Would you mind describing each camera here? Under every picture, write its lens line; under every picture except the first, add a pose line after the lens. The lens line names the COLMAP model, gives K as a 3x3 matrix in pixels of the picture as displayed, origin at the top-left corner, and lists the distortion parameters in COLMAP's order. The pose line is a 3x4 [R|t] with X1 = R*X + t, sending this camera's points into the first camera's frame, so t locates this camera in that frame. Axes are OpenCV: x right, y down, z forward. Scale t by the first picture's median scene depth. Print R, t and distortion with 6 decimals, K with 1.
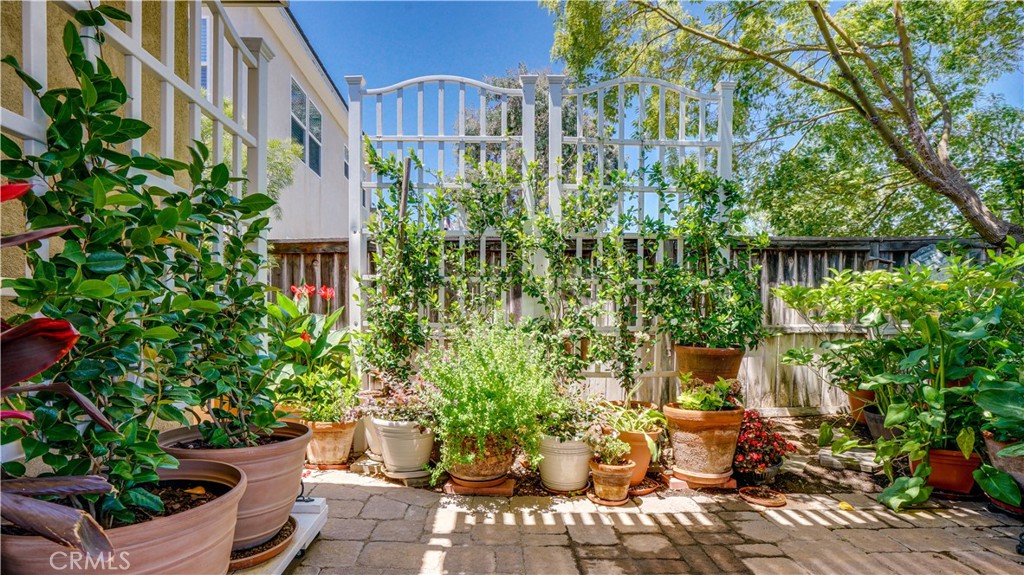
lens RADIAL K [[478.3, 0, 487.1], [0, 478.3, 341.8], [0, 0, 1]] dist [-0.025030, 0.000213]
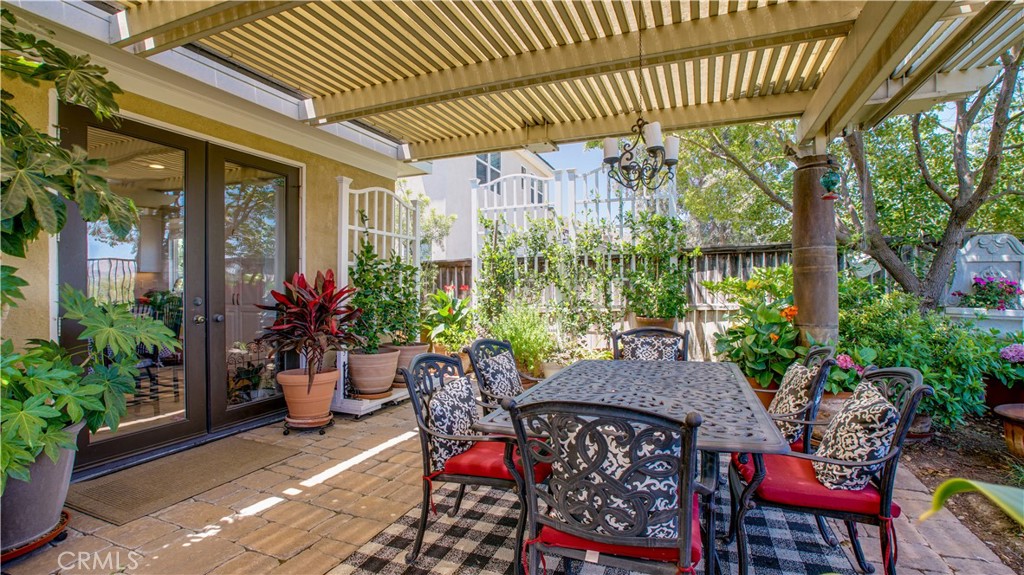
lens RADIAL K [[478.3, 0, 512.0], [0, 478.3, 287.5], [0, 0, 1]] dist [-0.002769, 0.000134]
pose [[0.924010, -0.016701, -0.382004, 0.583335], [-0.006188, 0.998262, -0.058612, 0.007350], [0.382319, 0.056522, 0.922300, -0.711838]]
